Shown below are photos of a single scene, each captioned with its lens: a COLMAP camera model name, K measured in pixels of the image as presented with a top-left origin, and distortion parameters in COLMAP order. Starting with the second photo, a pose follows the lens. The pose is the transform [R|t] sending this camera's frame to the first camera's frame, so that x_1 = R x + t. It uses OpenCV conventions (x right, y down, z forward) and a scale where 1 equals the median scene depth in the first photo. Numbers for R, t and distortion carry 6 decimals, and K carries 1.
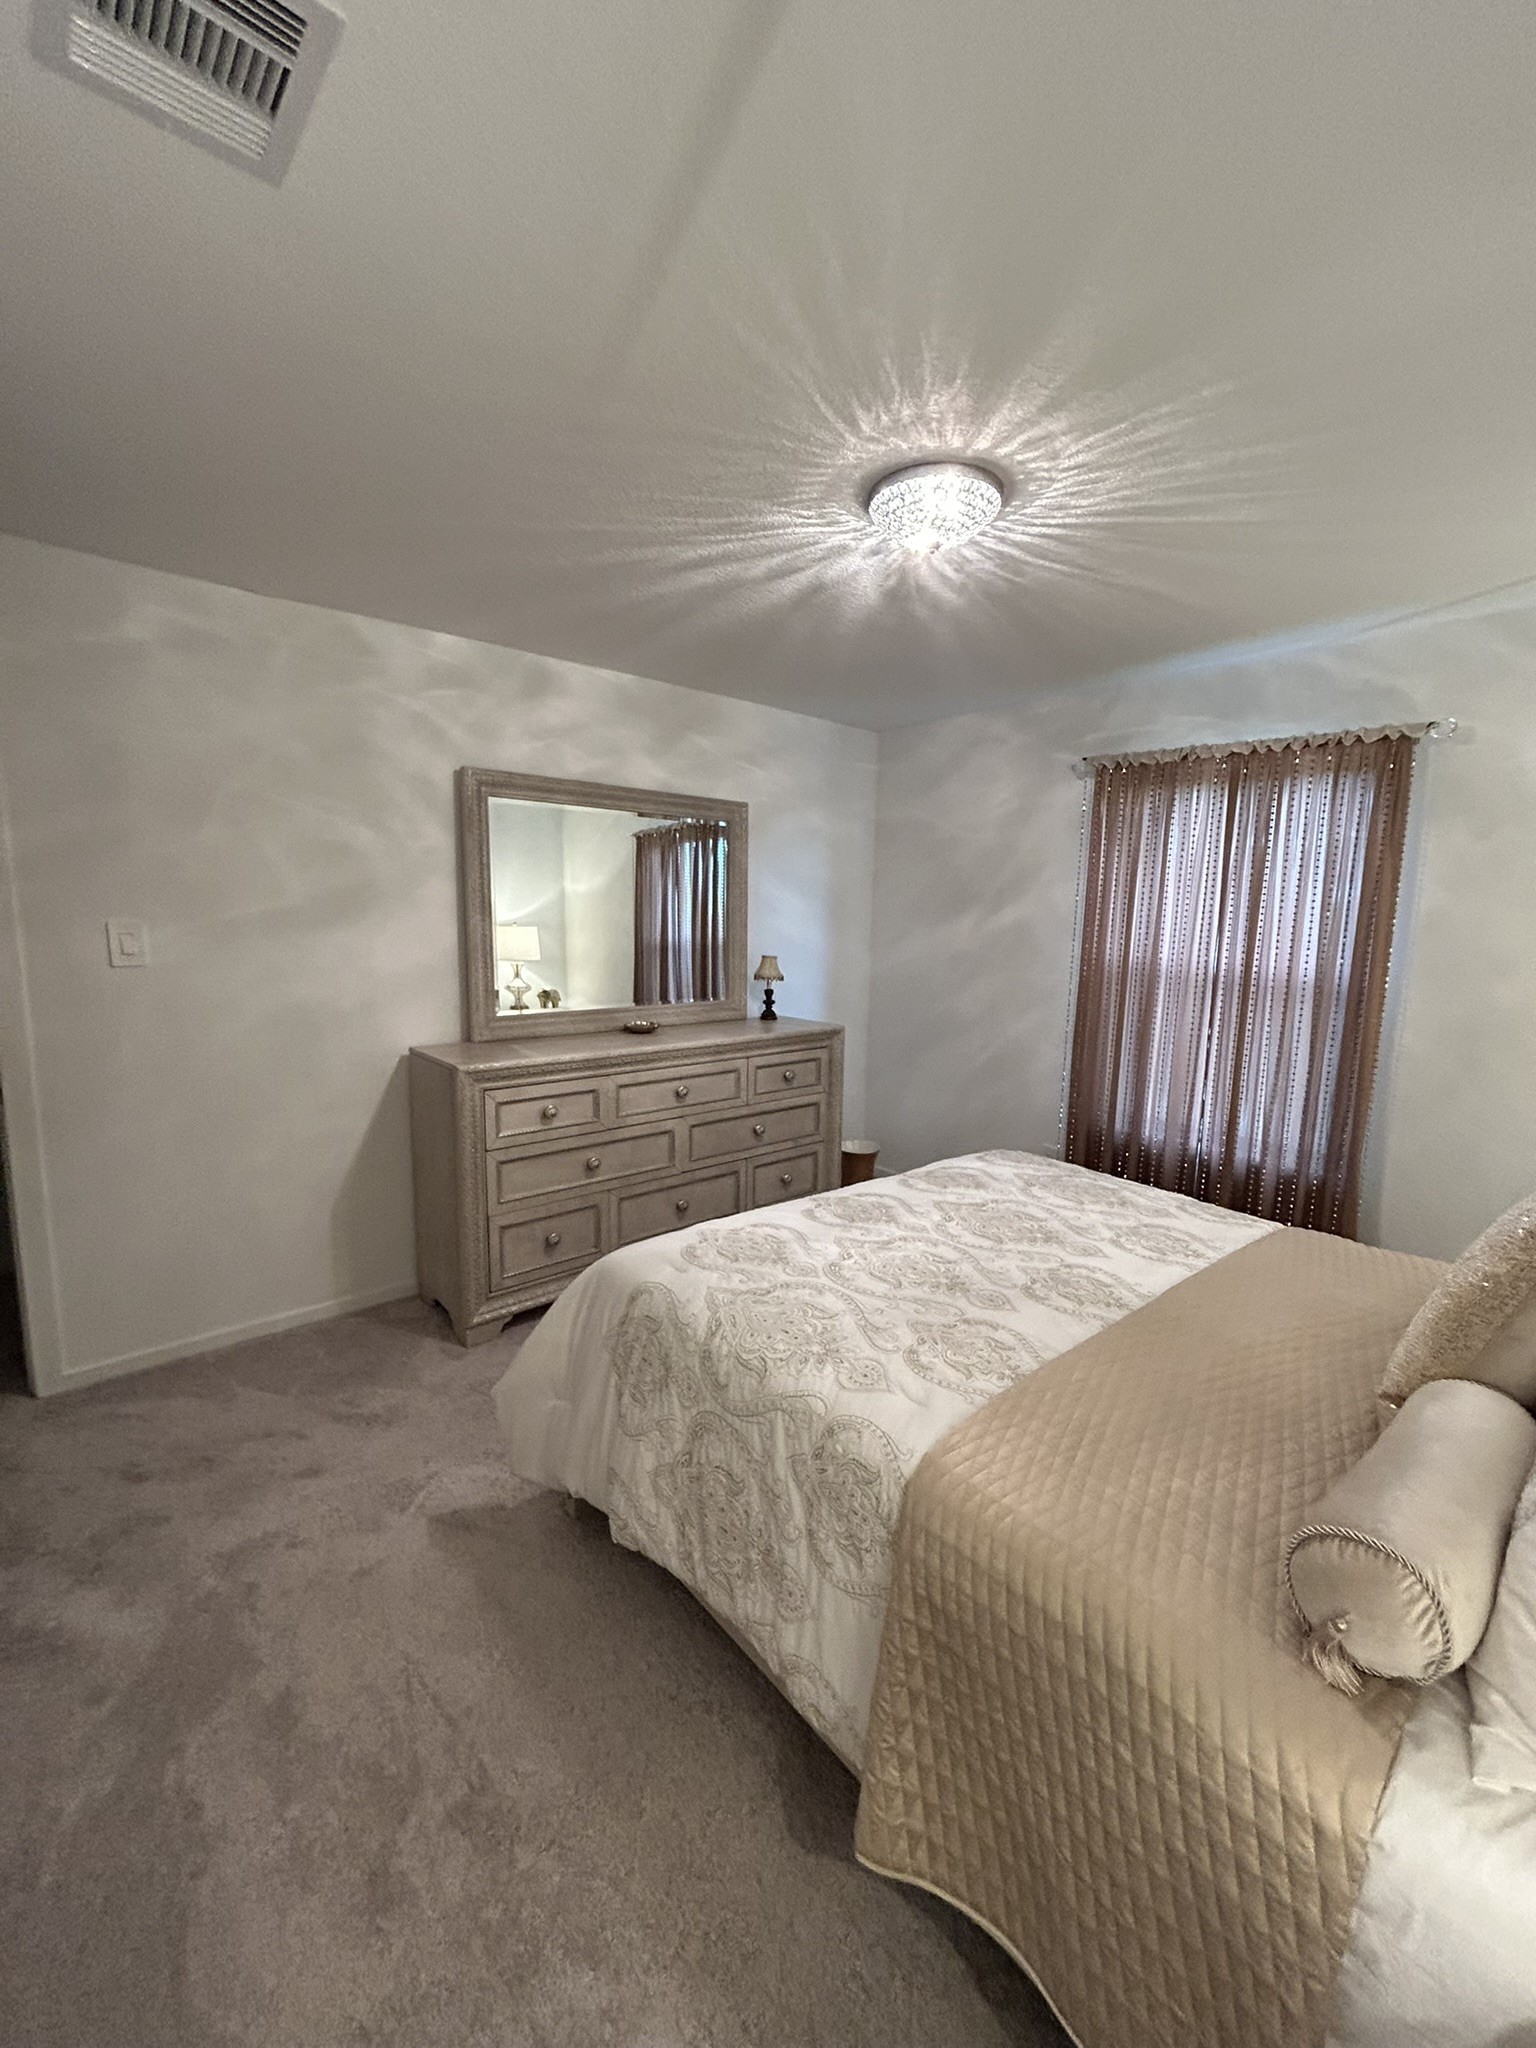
lens RADIAL K [[820.2, 0, 768.0], [0, 820.2, 1024.0], [0, 0, 1]] dist [0.000624, 0.000145]
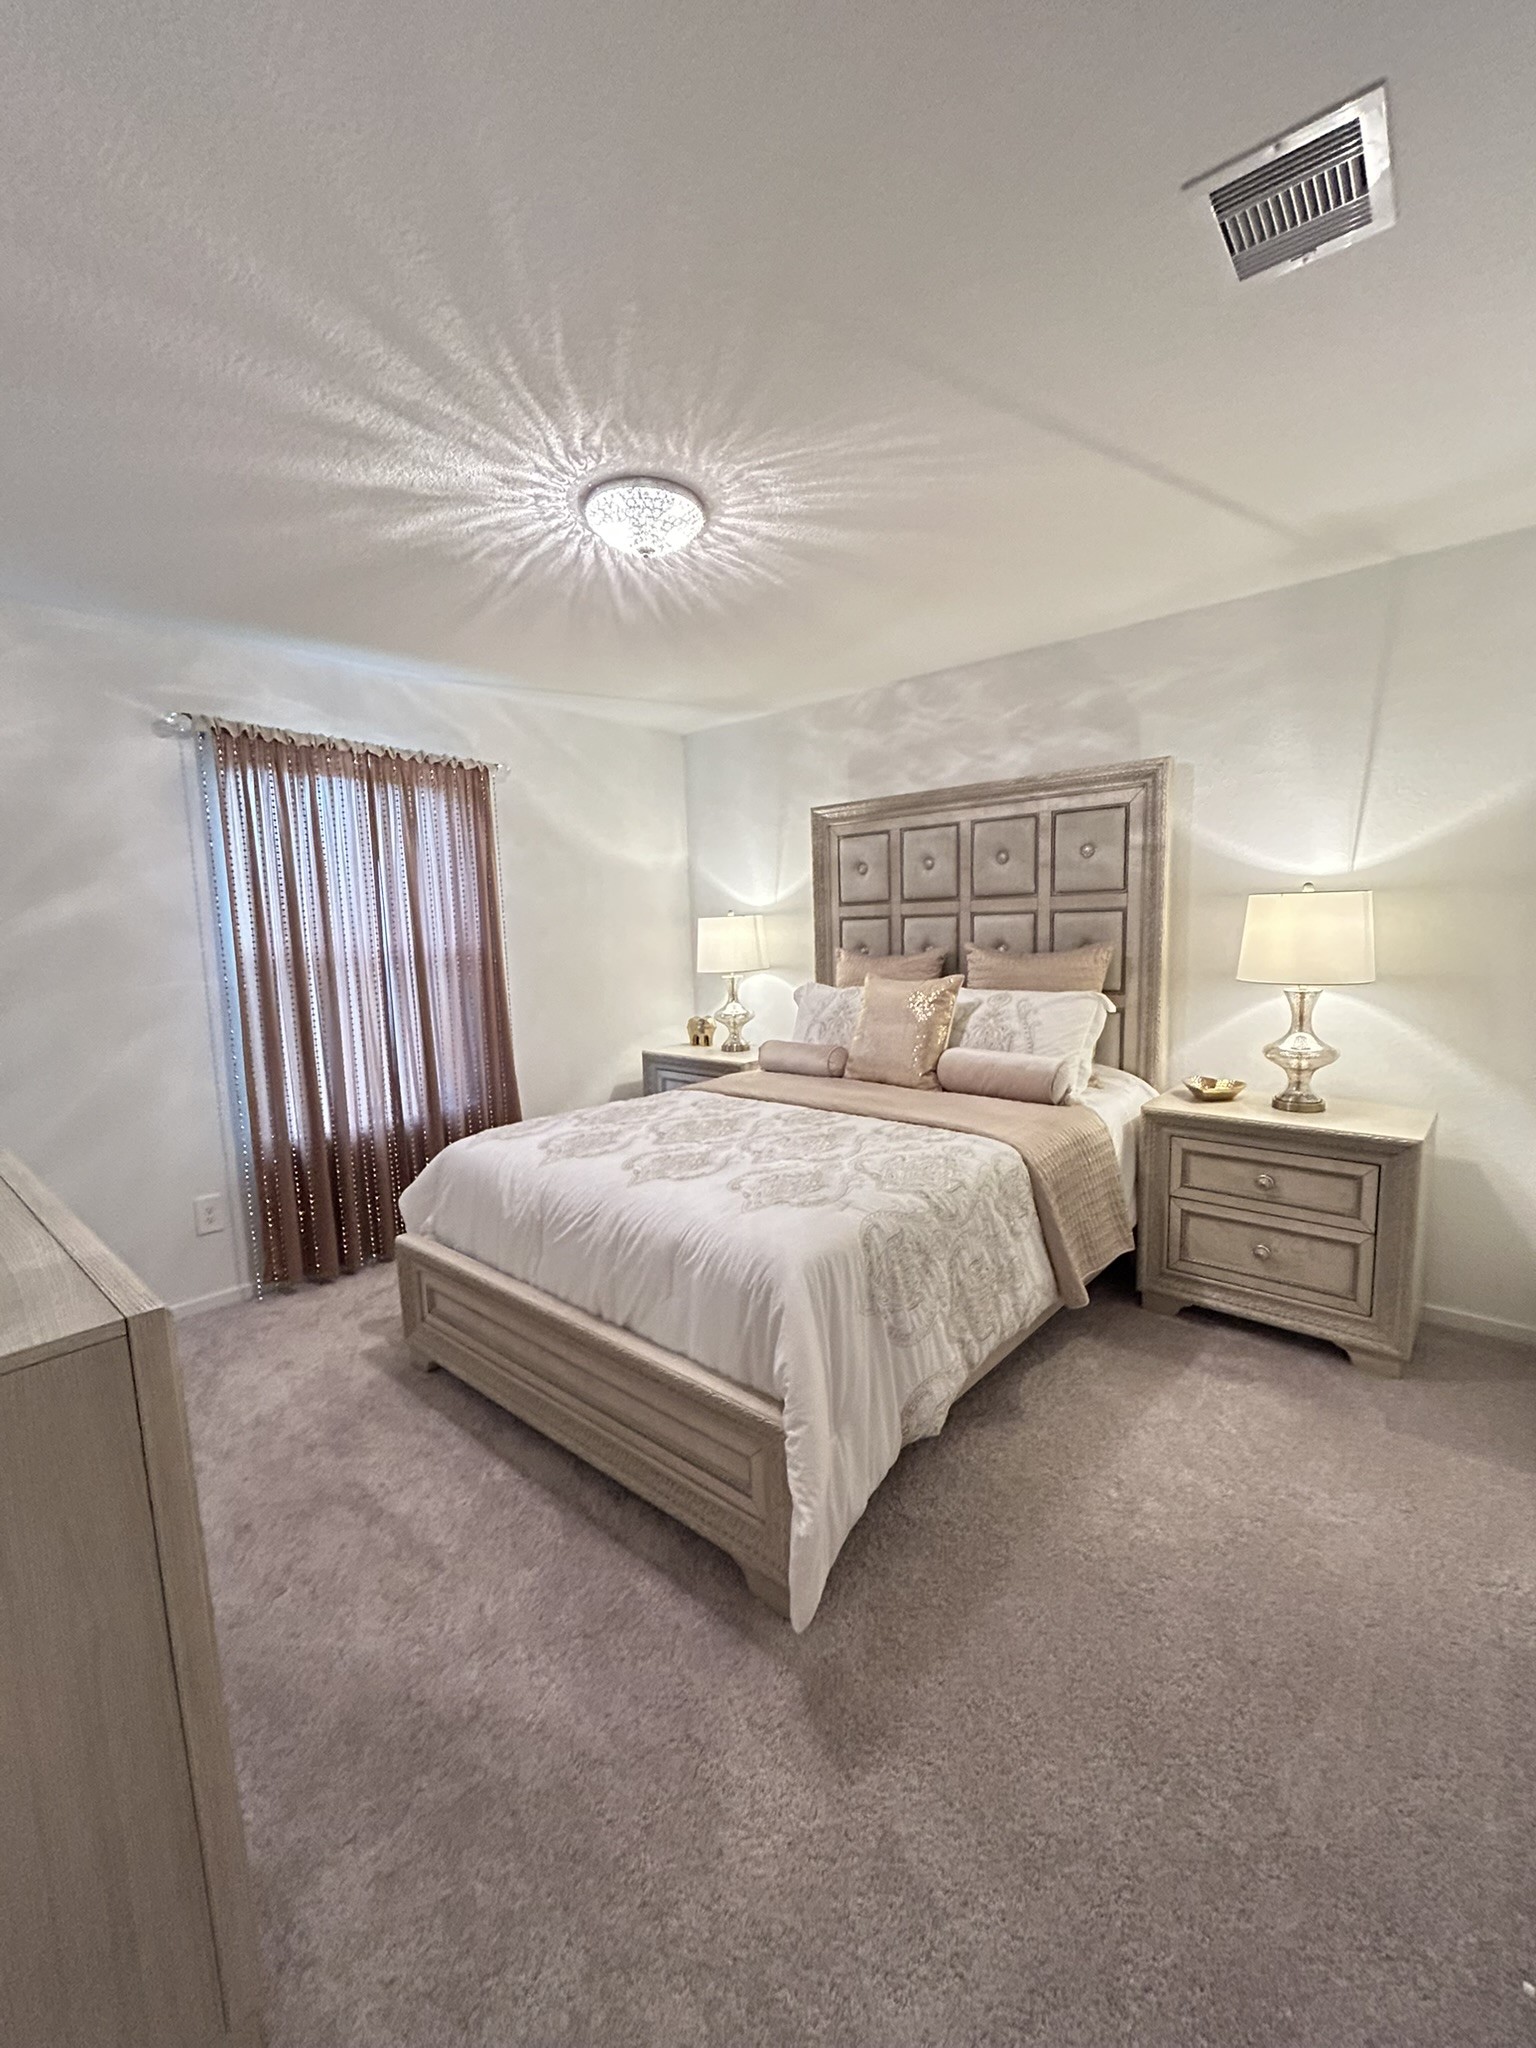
lens RADIAL K [[820.2, 0, 768.0], [0, 820.2, 1024.0], [0, 0, 1]] dist [0.000624, 0.000145]
pose [[-0.127534, -0.137840, 0.982209, -0.933375], [0.164108, 0.973714, 0.157956, -0.095786], [-0.978163, 0.181334, -0.101561, 0.985573]]
